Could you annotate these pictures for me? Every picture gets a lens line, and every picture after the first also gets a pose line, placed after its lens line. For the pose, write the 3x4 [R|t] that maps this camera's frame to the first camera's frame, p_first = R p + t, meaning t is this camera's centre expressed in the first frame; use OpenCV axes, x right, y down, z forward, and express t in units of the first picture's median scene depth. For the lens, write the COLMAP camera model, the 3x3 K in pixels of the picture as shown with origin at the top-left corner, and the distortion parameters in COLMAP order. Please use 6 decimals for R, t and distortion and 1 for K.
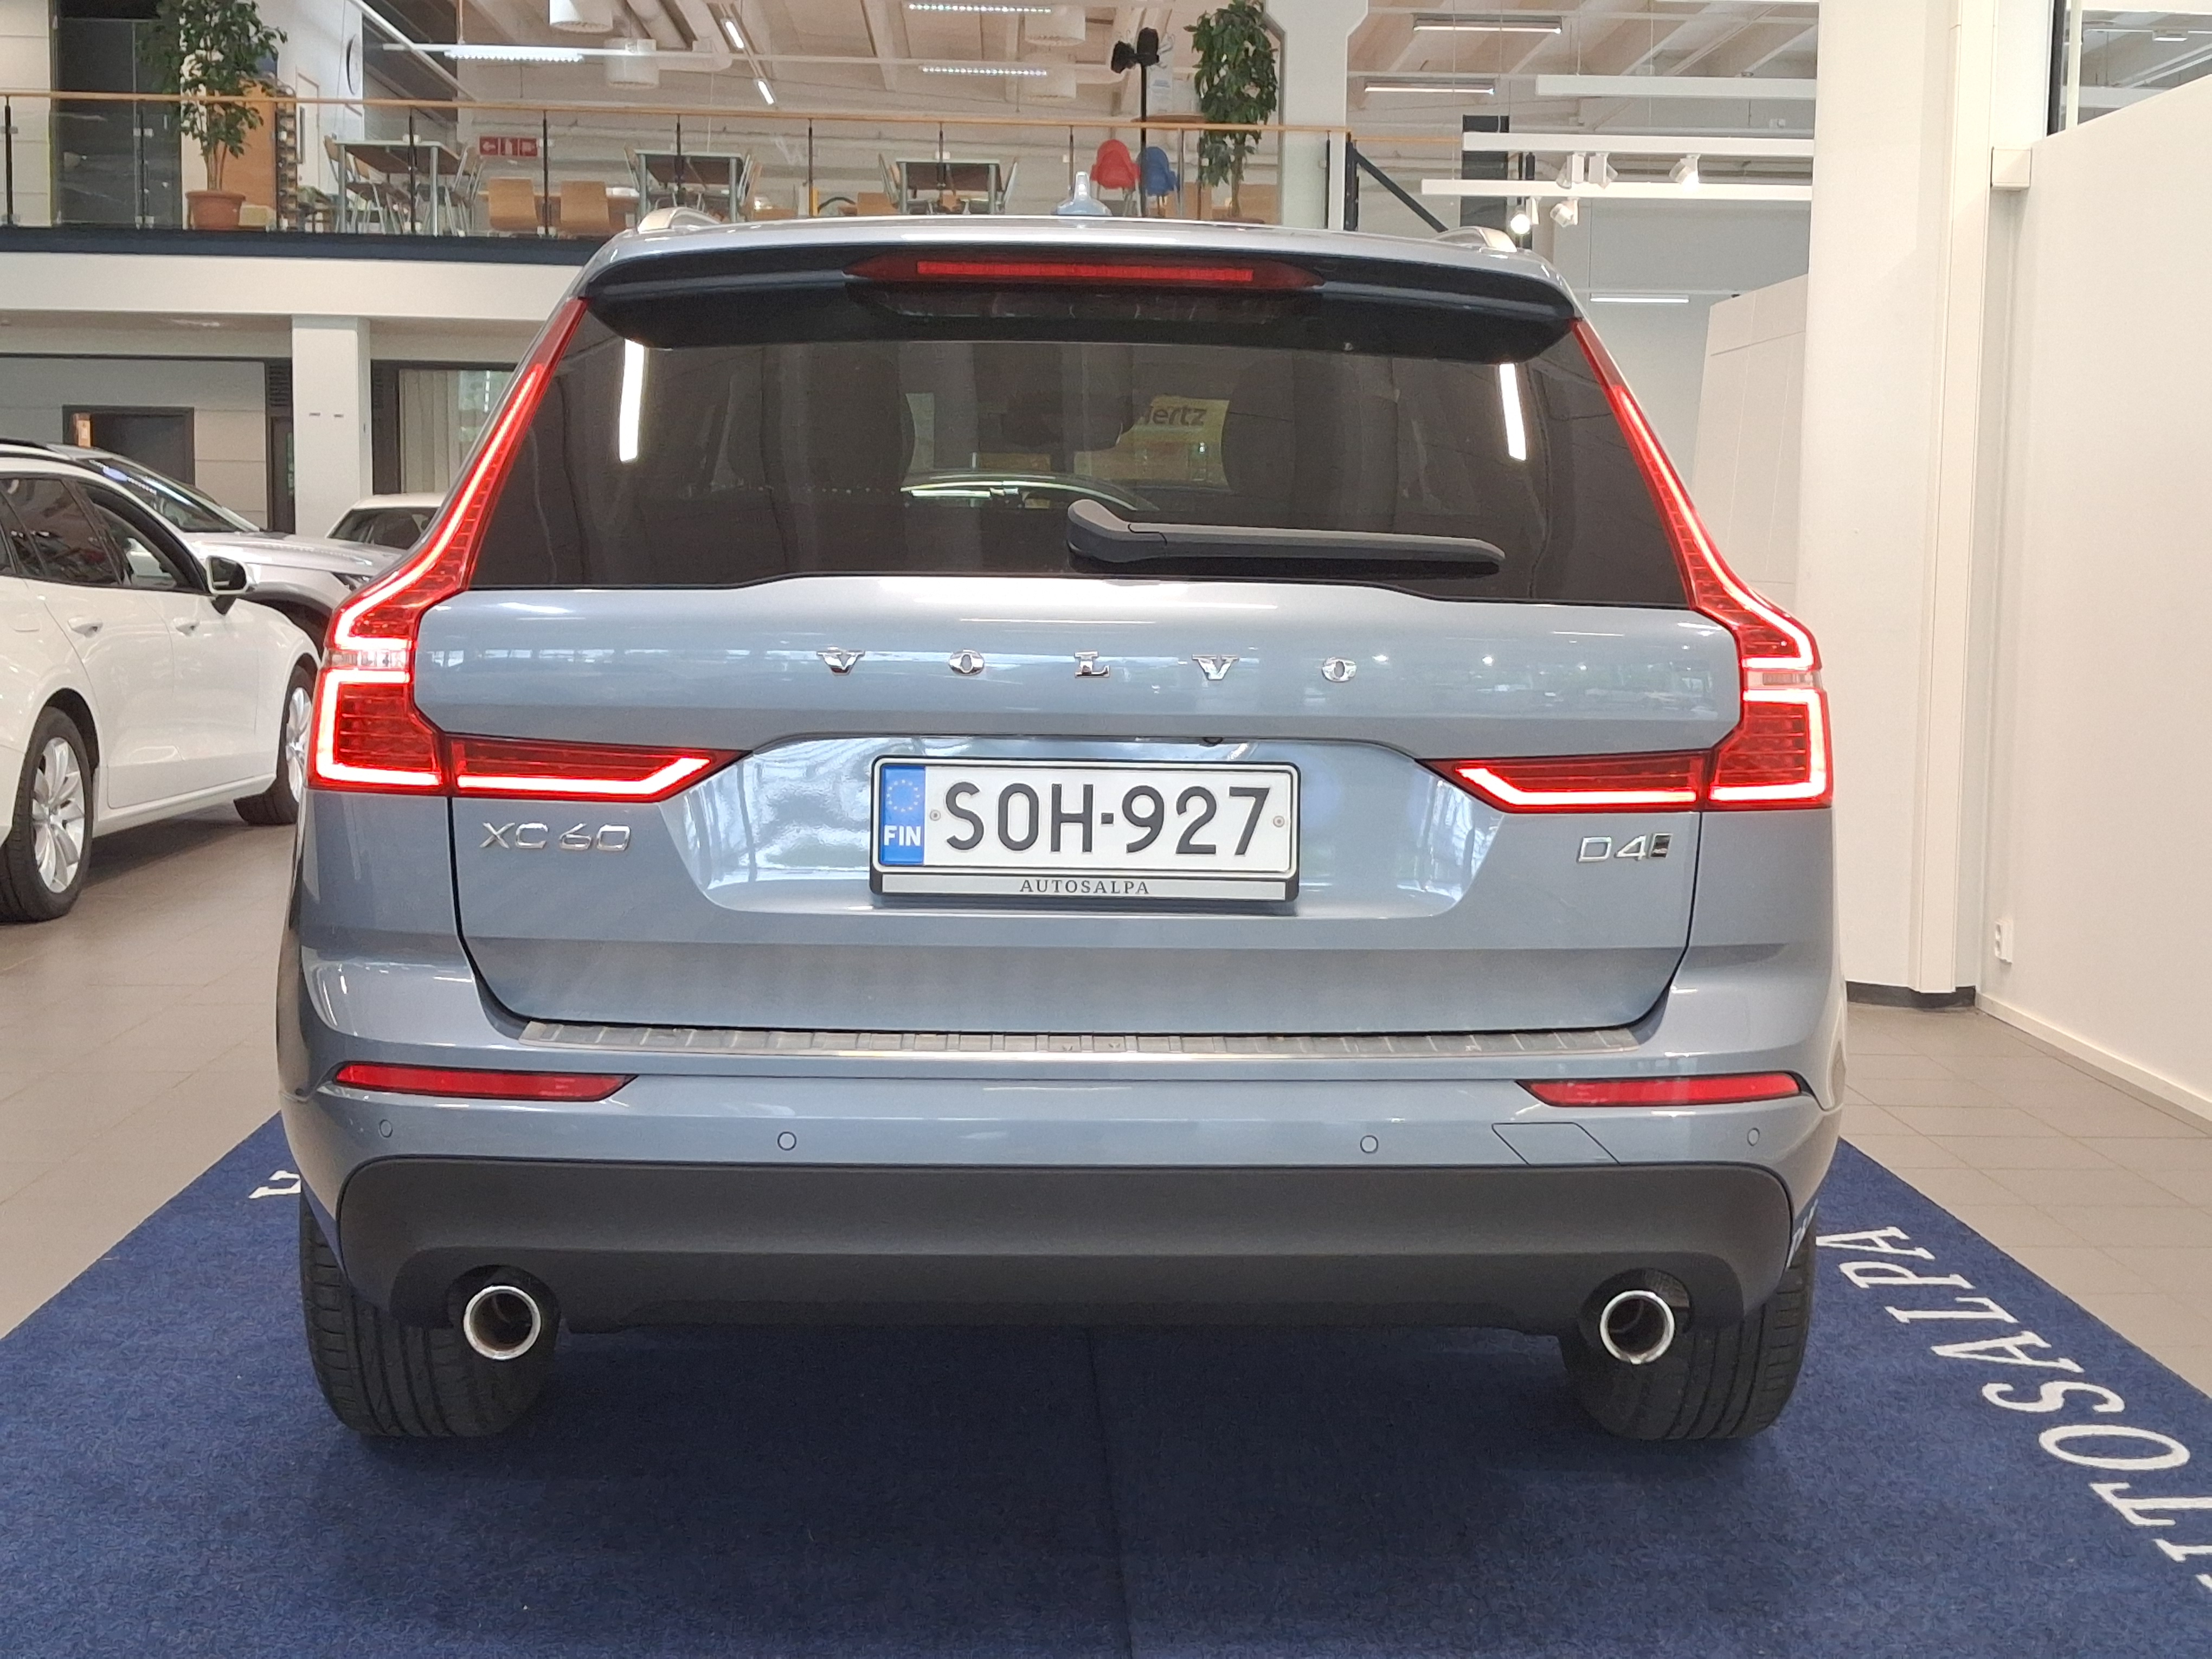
lens RADIAL K [[2799.6, 0, 1106.0], [0, 2799.6, 829.5], [0, 0, 1]] dist [0.225110, -0.685413]
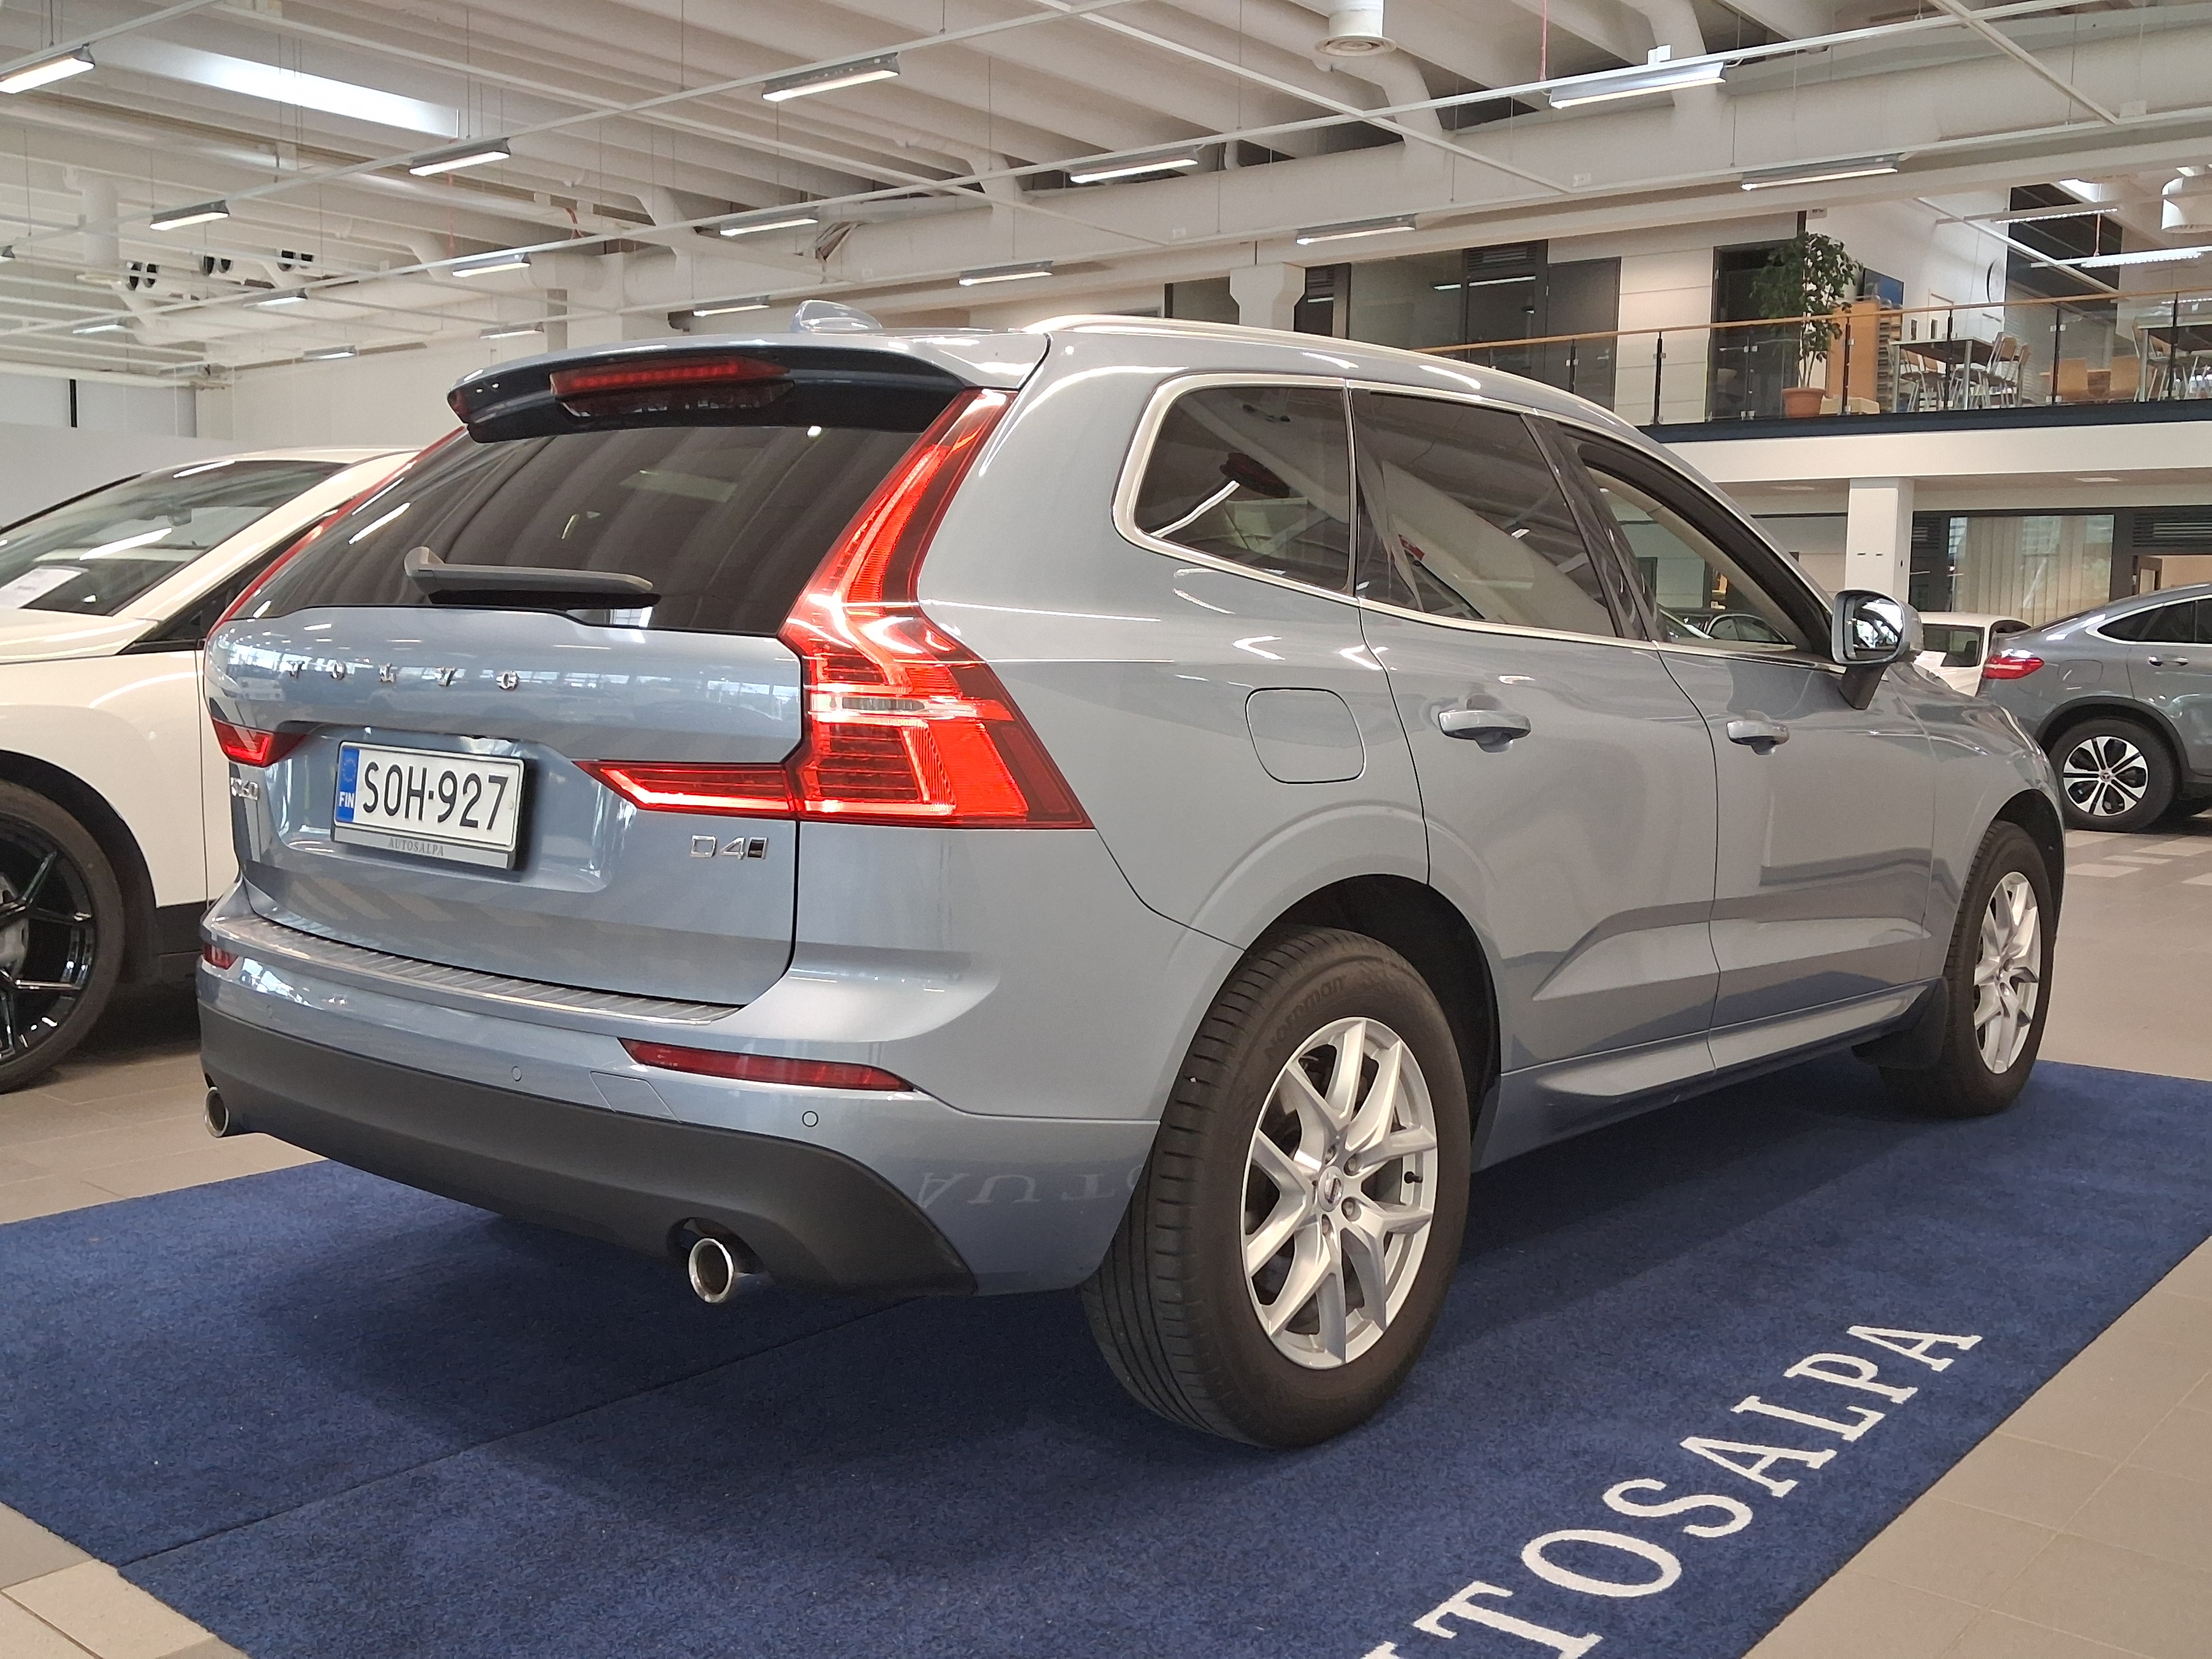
lens RADIAL K [[2073.3, 0, 1143.1], [0, 2073.3, 857.5], [0, 0, 1]] dist [0.183761, -0.511022]
pose [[0.746517, 0.069772, -0.661699, 0.852099], [-0.075145, 0.996965, 0.020347, -0.018797], [0.661110, 0.034534, 0.749494, 0.474645]]
